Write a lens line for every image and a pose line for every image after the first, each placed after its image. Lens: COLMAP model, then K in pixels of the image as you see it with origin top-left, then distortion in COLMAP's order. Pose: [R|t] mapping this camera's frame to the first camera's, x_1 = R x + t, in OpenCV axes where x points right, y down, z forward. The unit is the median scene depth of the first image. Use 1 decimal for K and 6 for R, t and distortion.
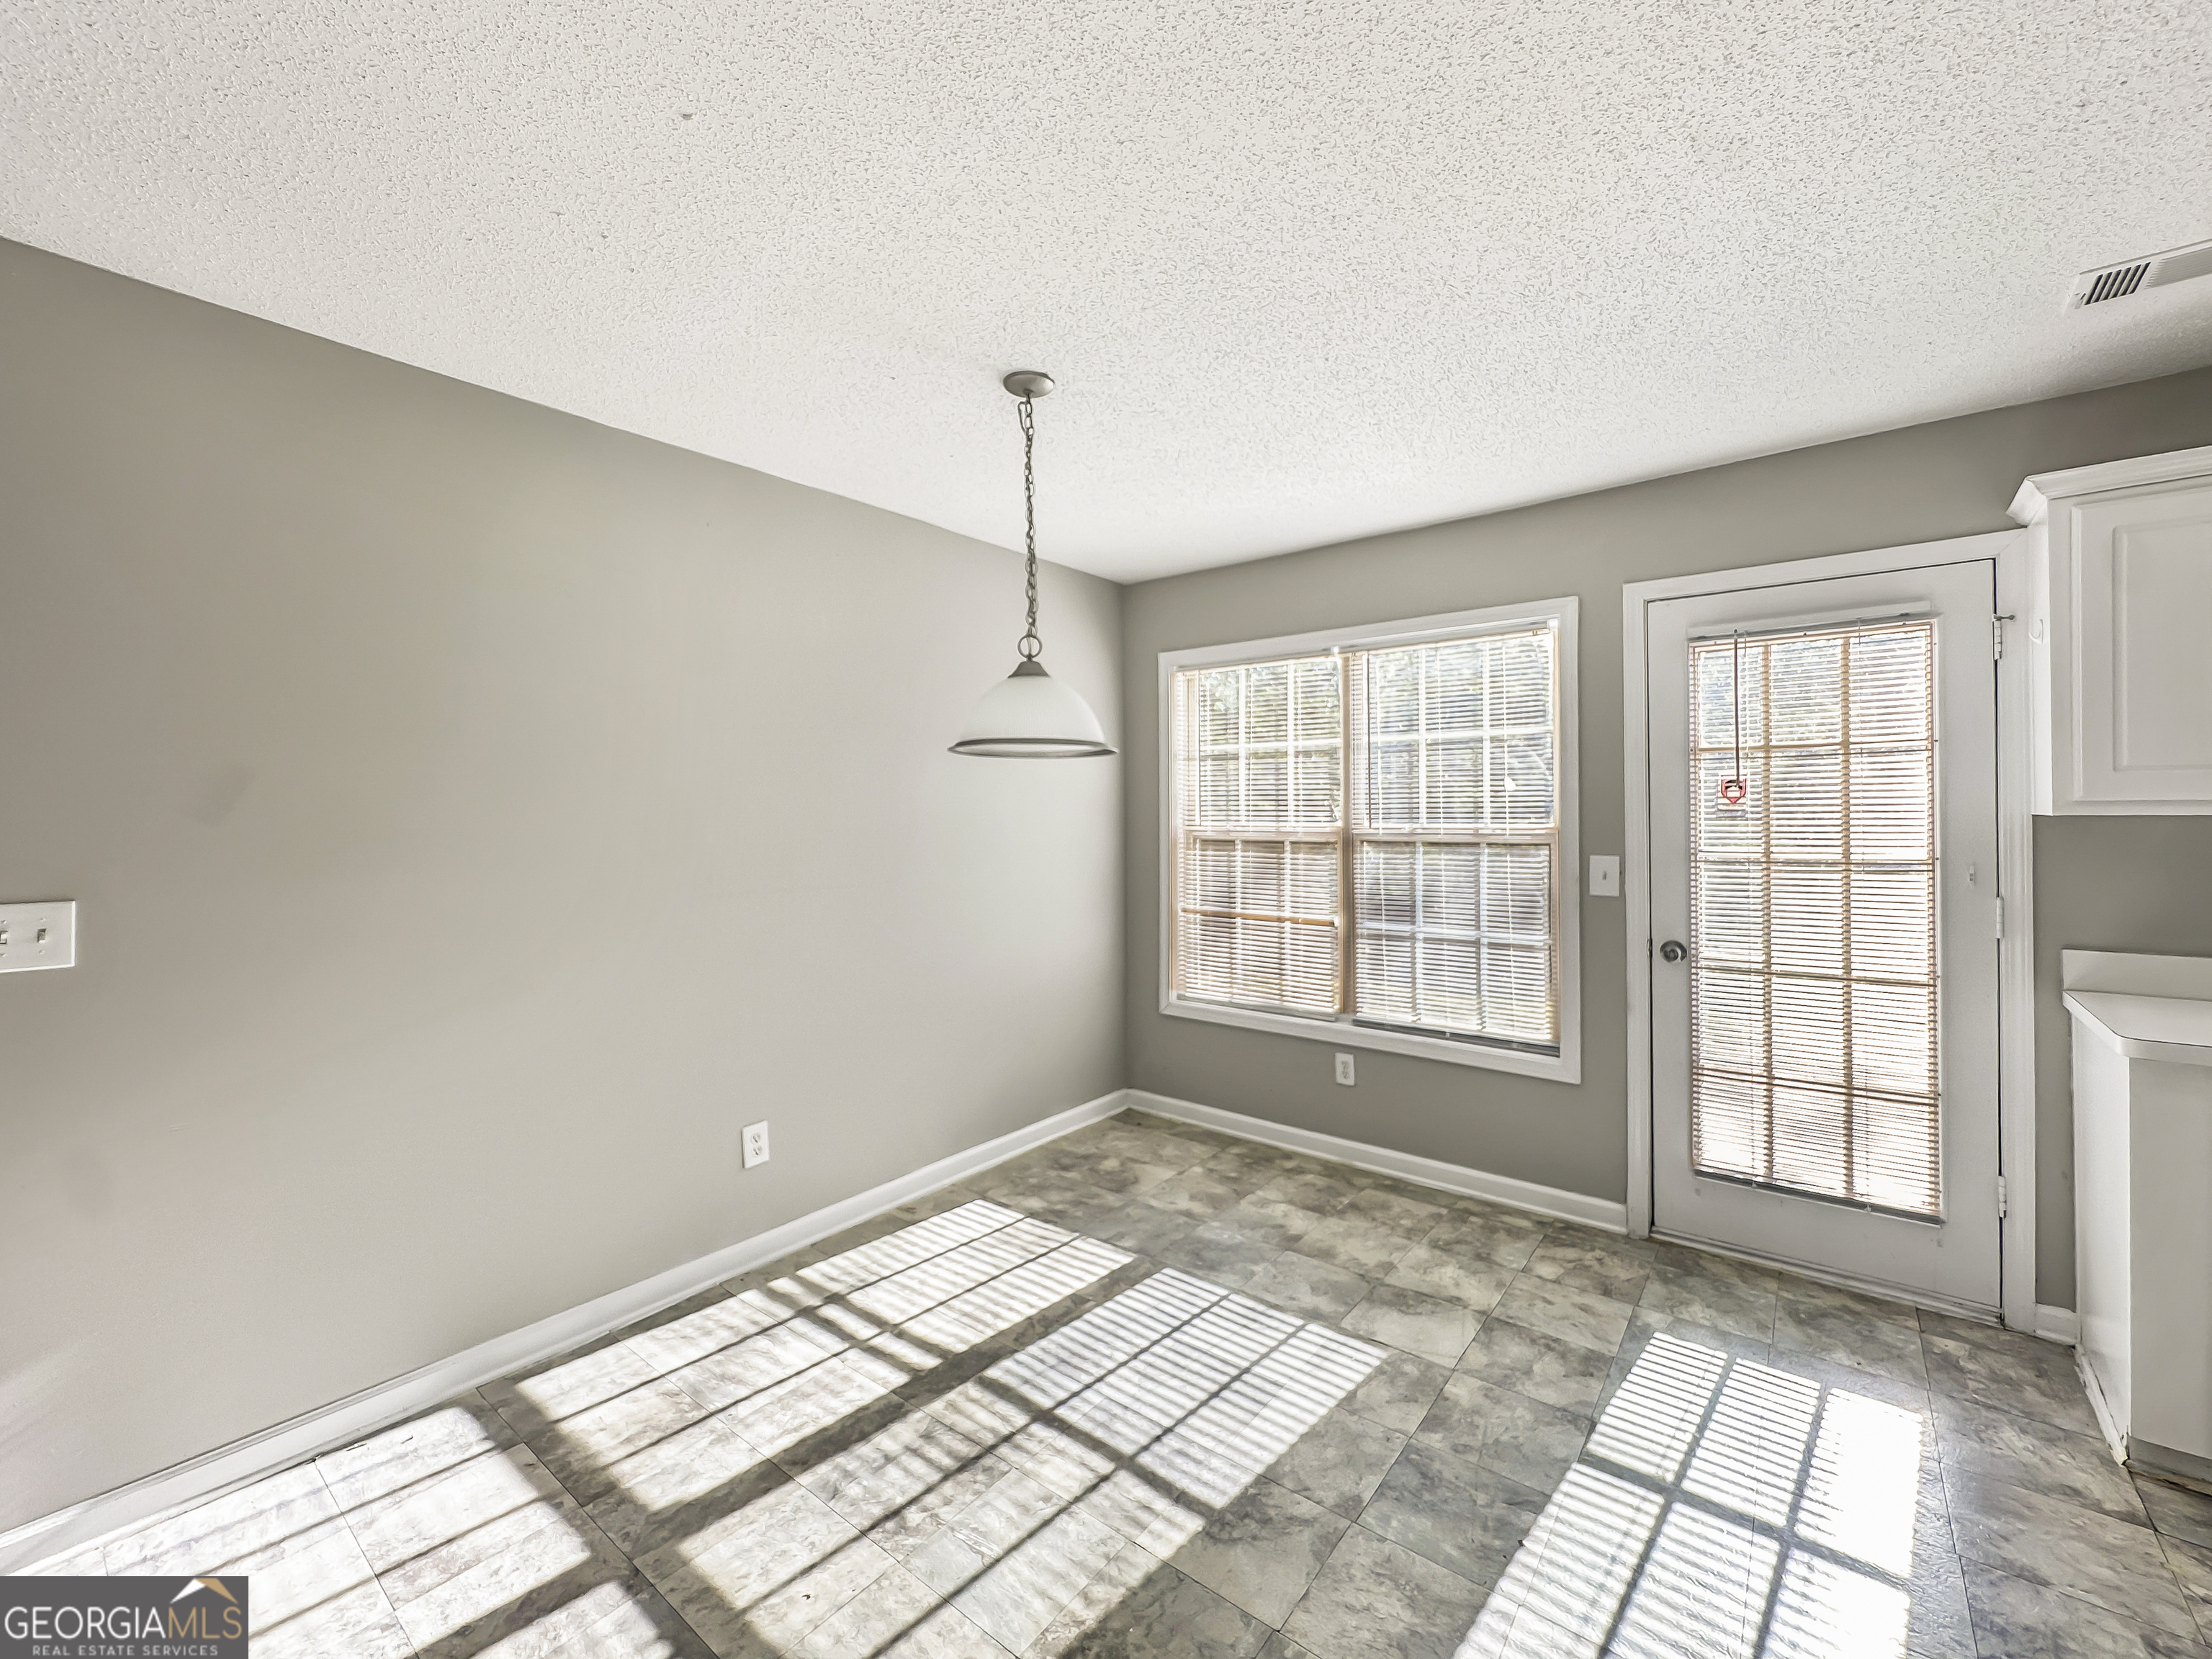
lens RADIAL K [[867.5, 0, 1108.9], [0, 867.5, 807.8], [0, 0, 1]] dist [-0.002644, -0.000427]
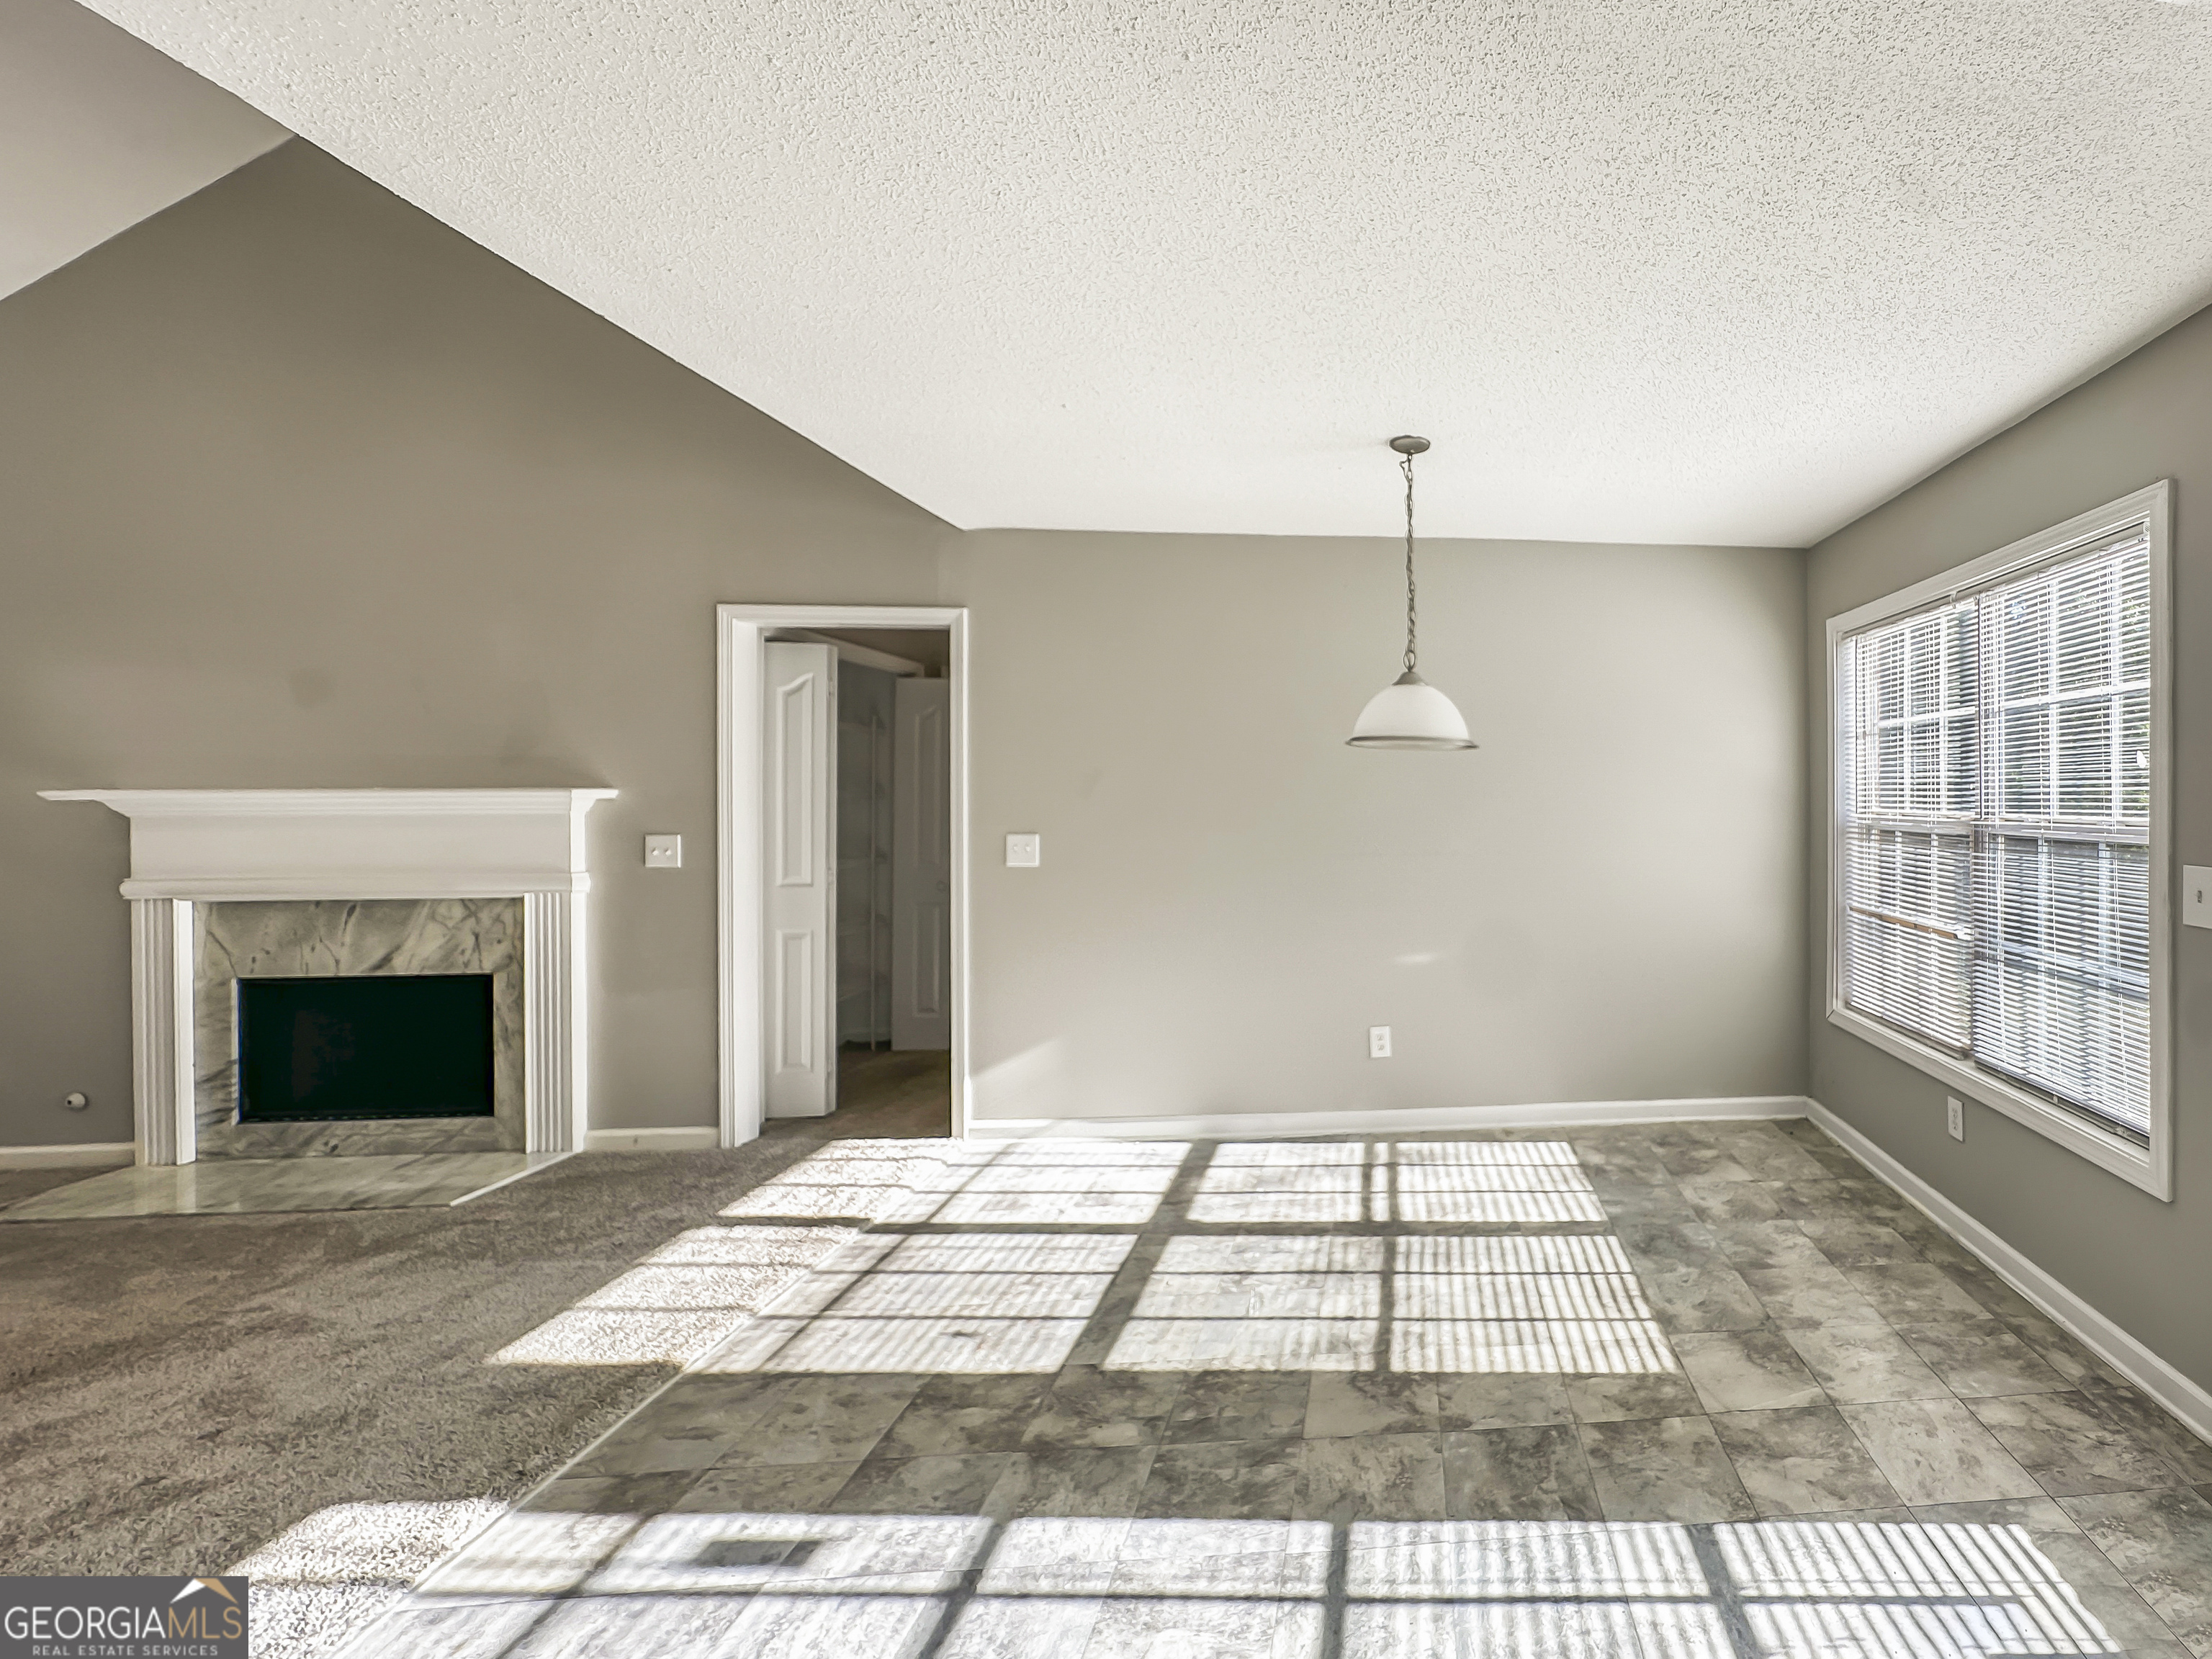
lens RADIAL K [[639.1, 0, 1104.5], [0, 639.1, 794.8], [0, 0, 1]] dist [-0.001195, -0.000103]
pose [[0.705025, 0.009606, -0.709117, 0.132794], [-0.004437, 0.999948, 0.009134, 0.000545], [0.709168, -0.003293, 0.705031, 0.028395]]
